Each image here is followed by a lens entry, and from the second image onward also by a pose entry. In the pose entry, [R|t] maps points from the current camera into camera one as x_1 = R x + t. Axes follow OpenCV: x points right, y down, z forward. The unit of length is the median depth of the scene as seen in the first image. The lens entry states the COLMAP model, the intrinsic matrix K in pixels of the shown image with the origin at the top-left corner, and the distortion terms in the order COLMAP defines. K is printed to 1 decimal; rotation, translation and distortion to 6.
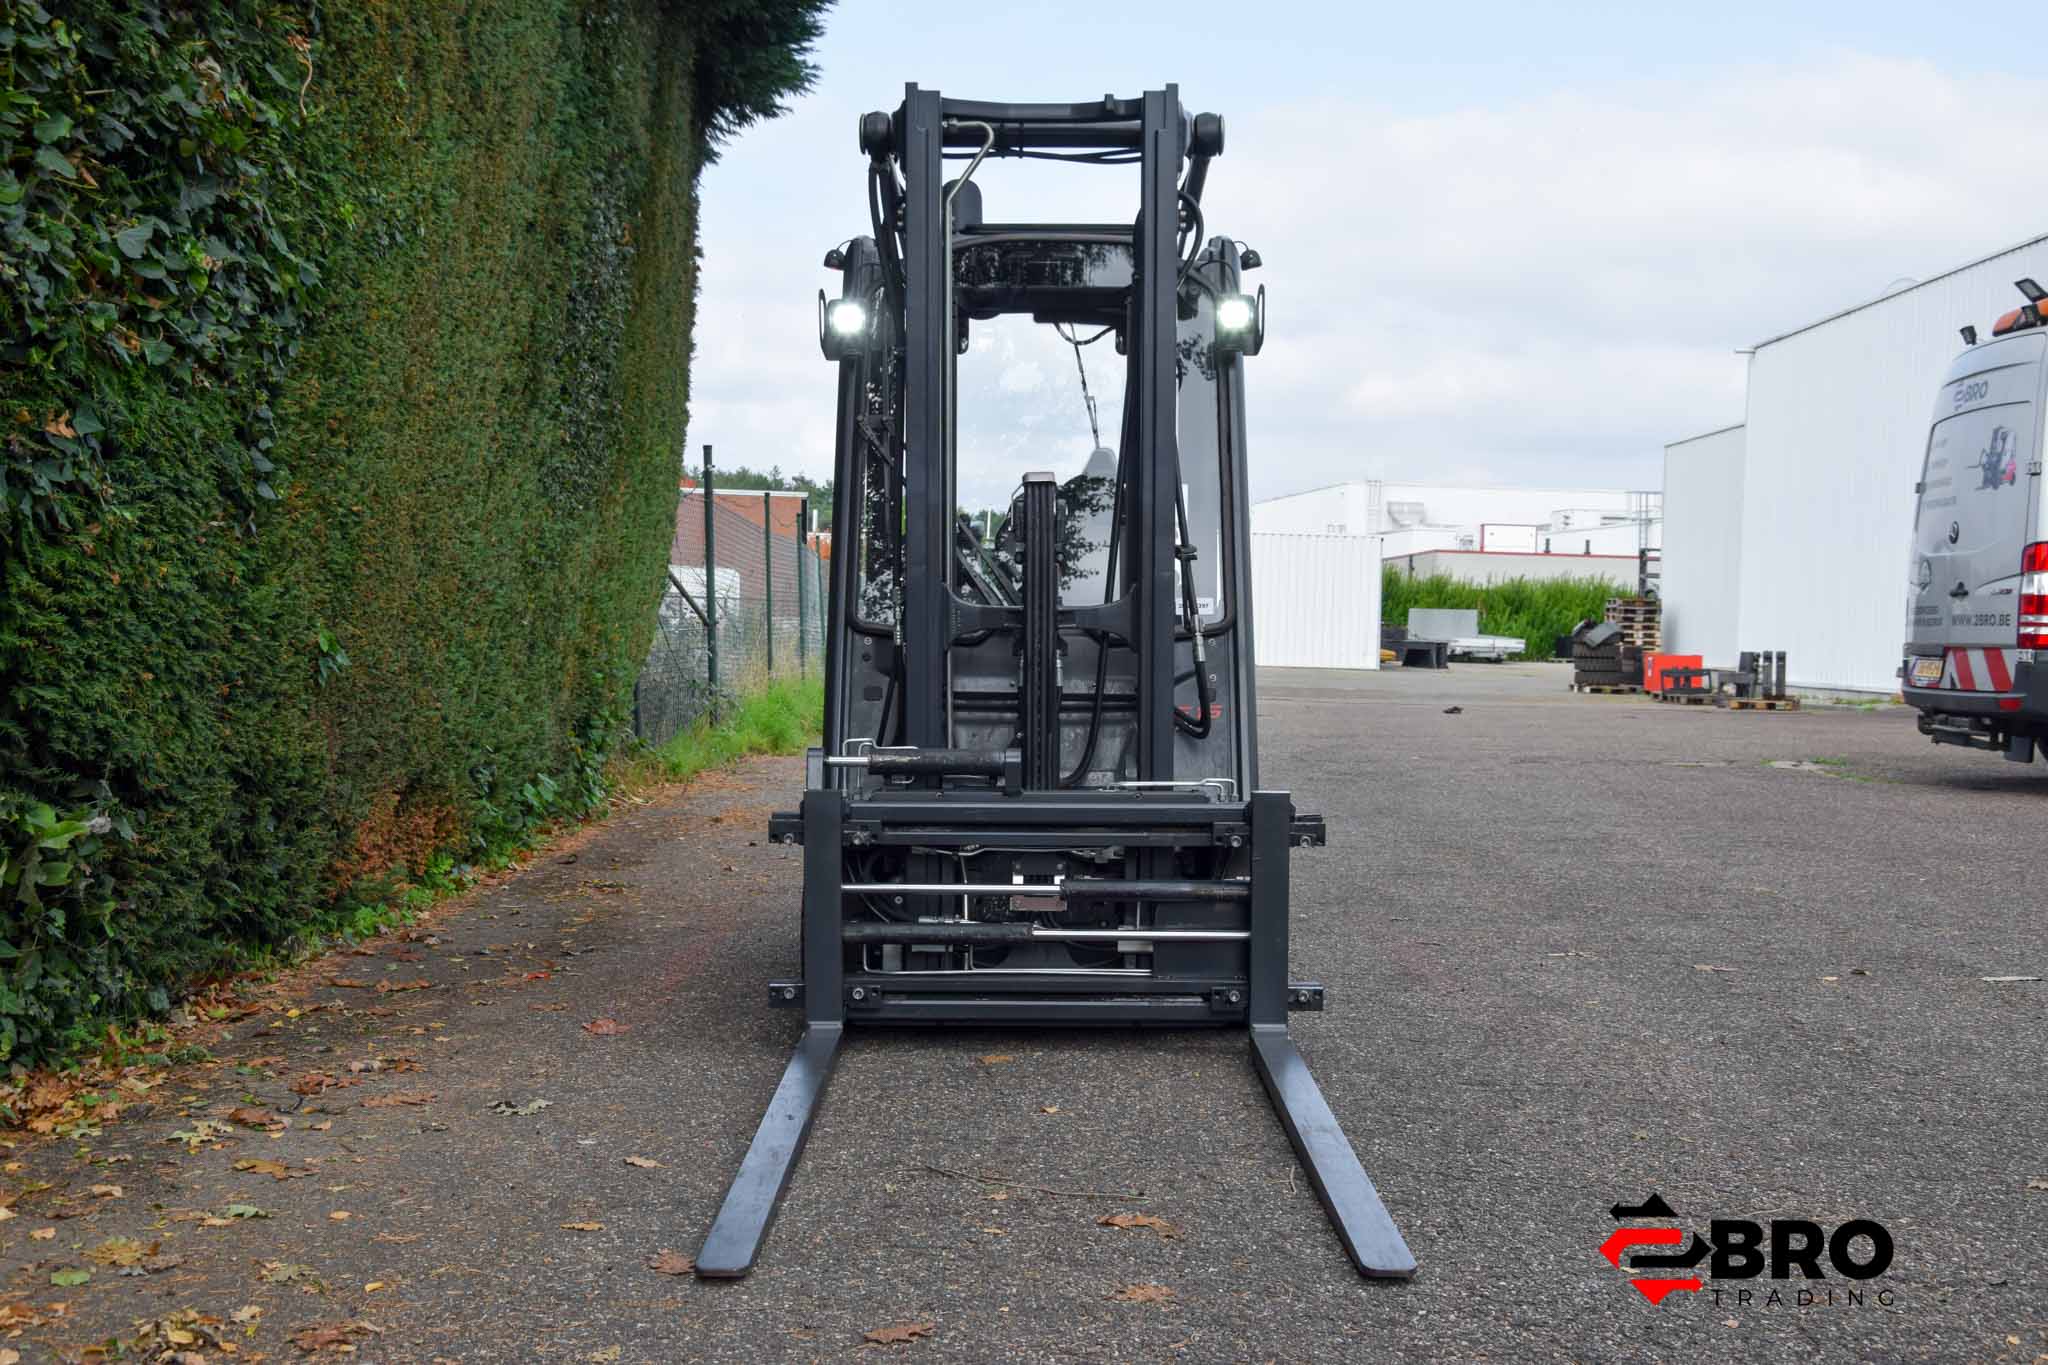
lens RADIAL K [[2250.0, 0, 1024.0], [0, 2250.0, 682.5], [0, 0, 1]] dist [-0.044914, 0.371636]
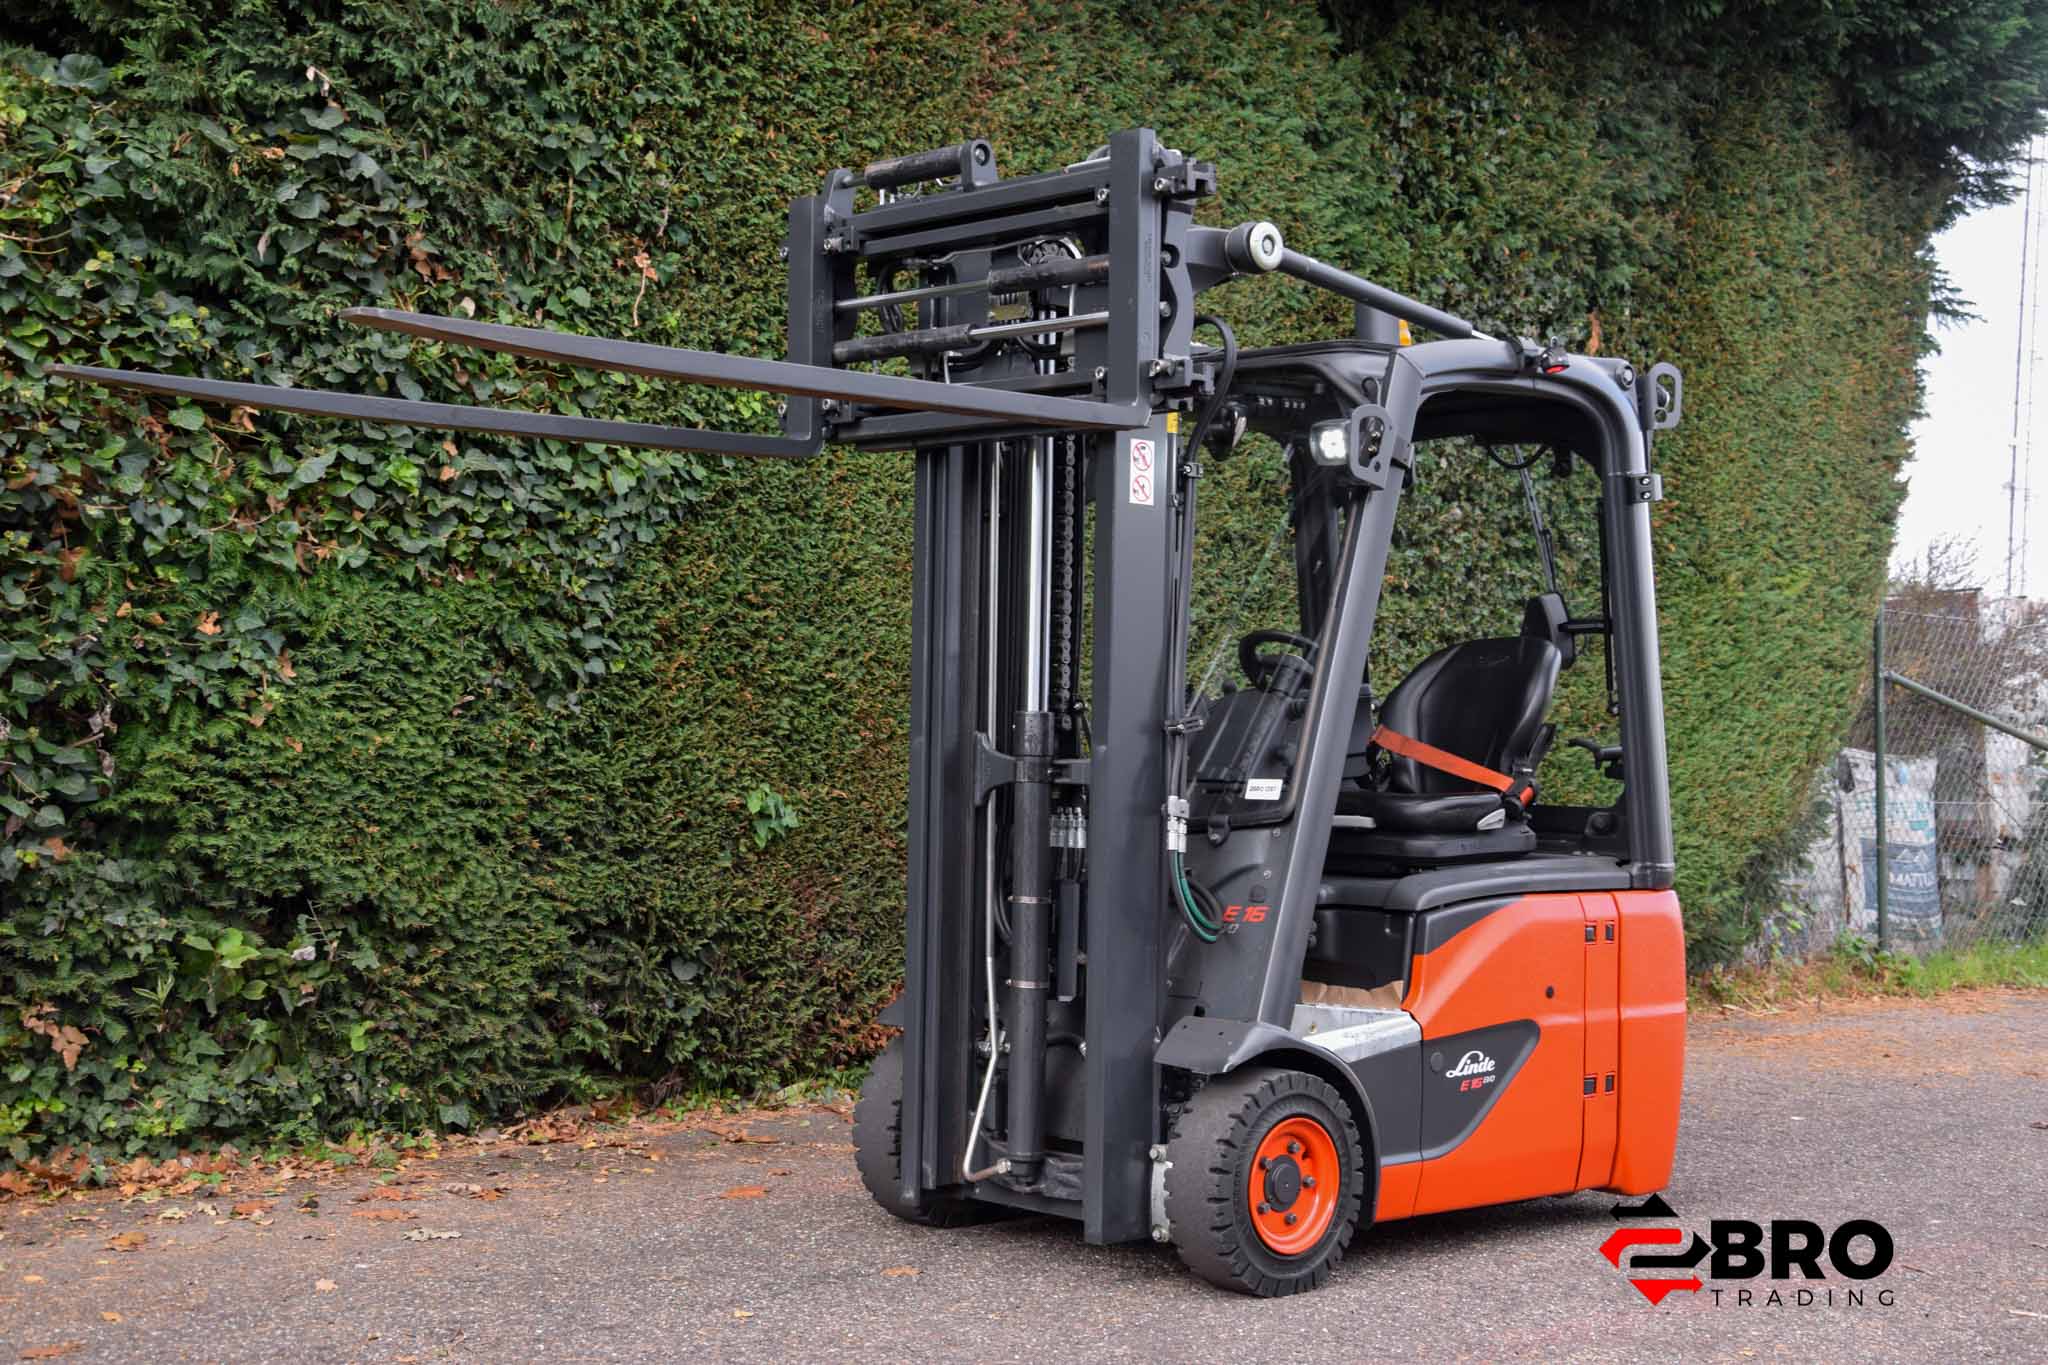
lens RADIAL K [[2746.3, 0, 1024.0], [0, 2746.3, 682.5], [0, 0, 1]] dist [0.067345, 0.500517]
pose [[0.698471, -0.006115, -0.715613, 0.830768], [-0.036821, 0.998332, -0.044470, -0.025869], [0.714691, 0.057411, 0.697080, 0.220371]]
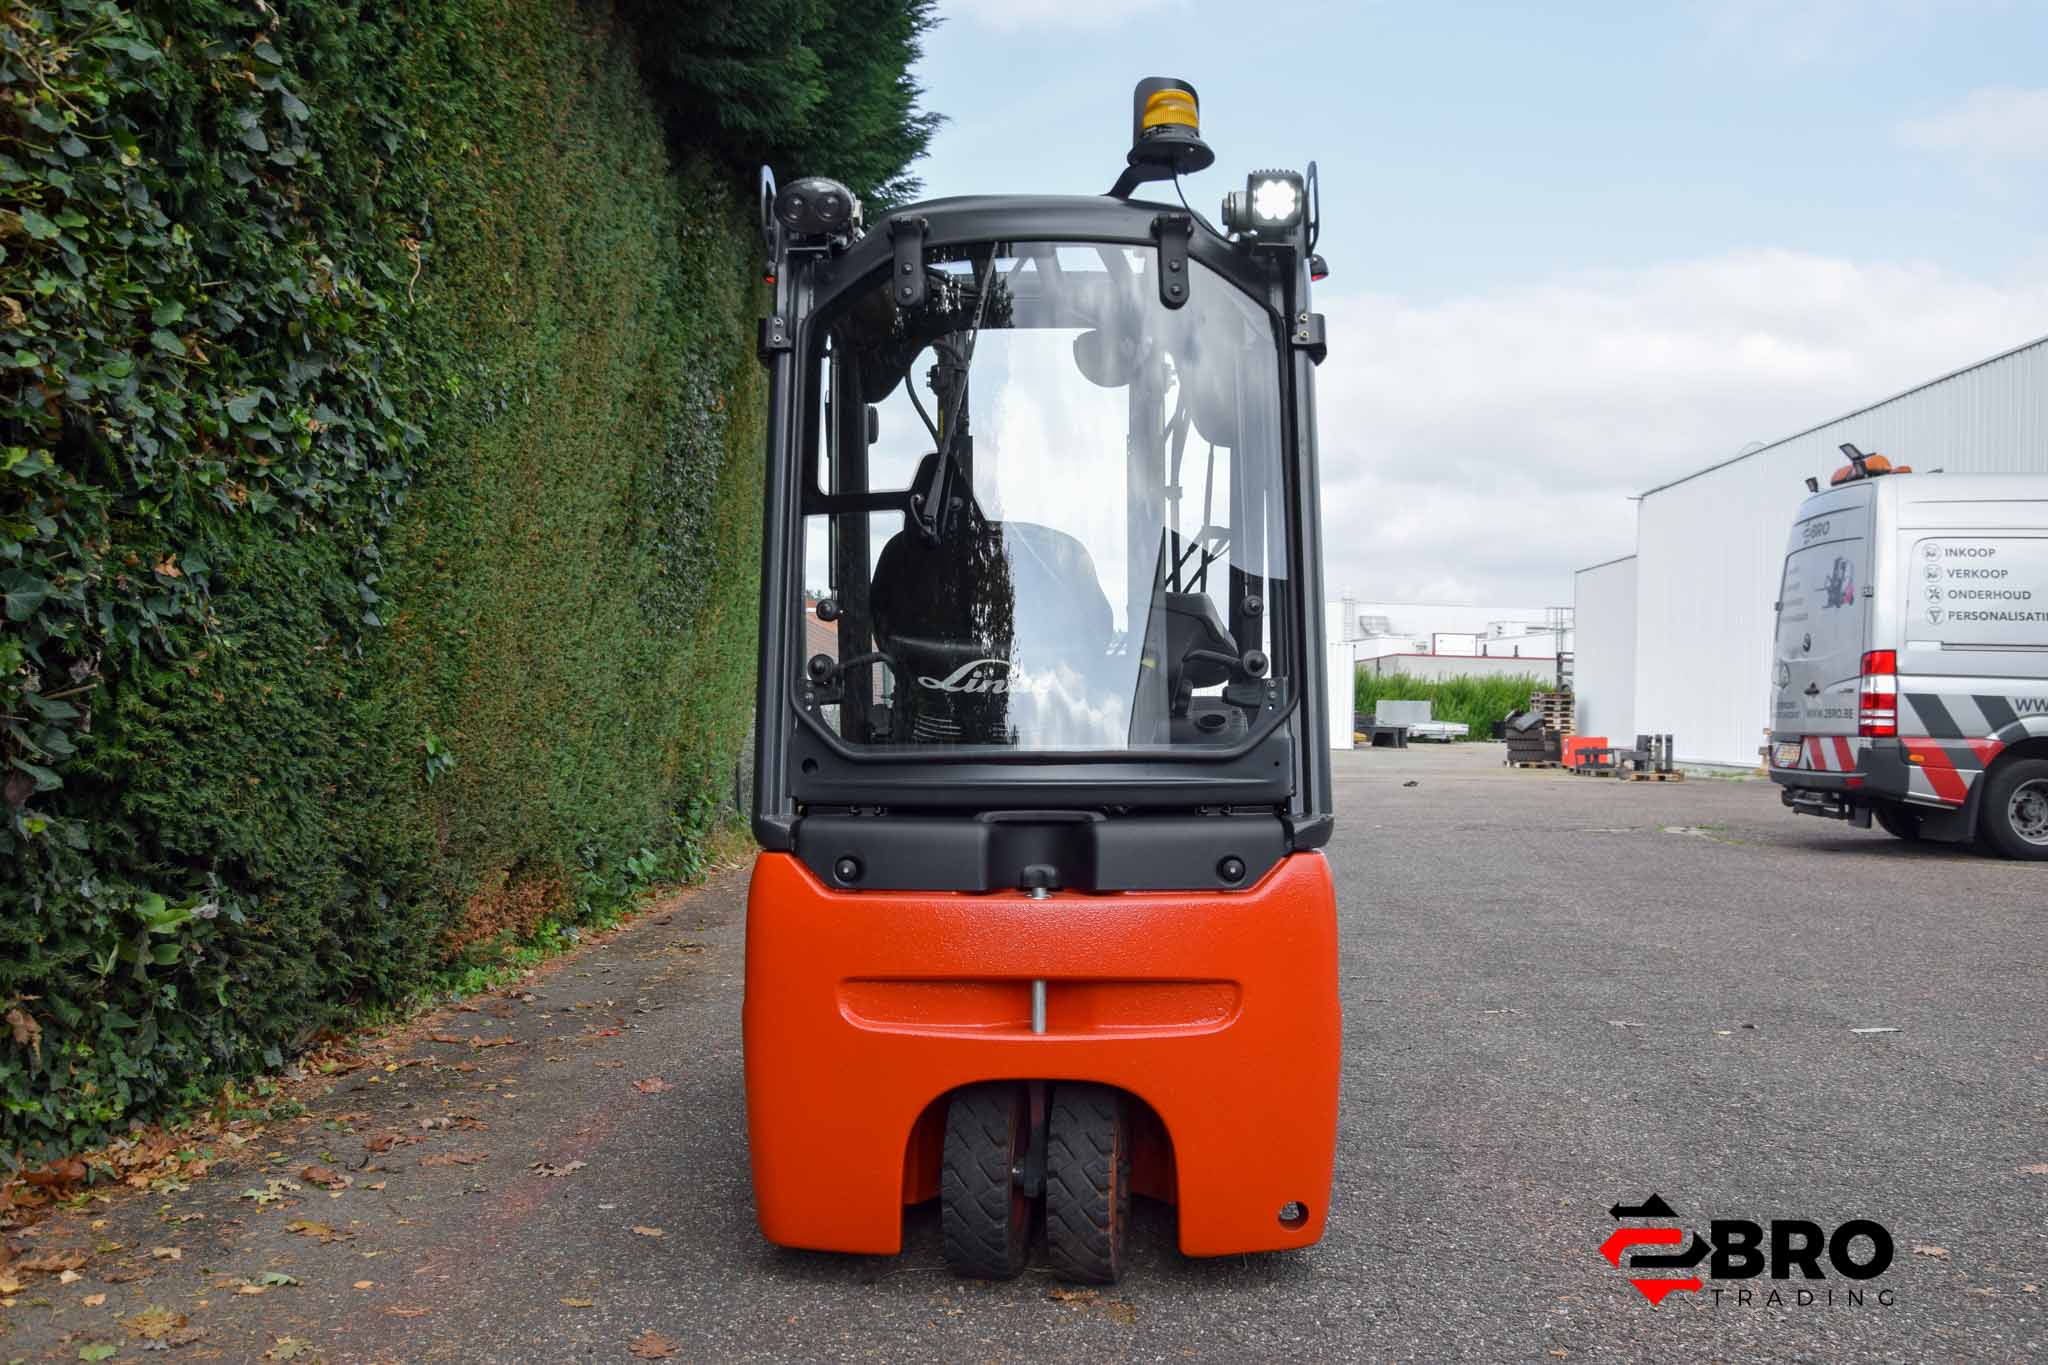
lens RADIAL K [[1765.6, 0, 1024.0], [0, 1765.6, 682.5], [0, 0, 1]] dist [-0.135945, 0.187983]
pose [[0.999568, -0.003720, -0.029160, 0.030270], [0.002460, 0.999067, -0.043126, -0.013177], [0.029293, 0.043036, 0.998644, 0.115884]]
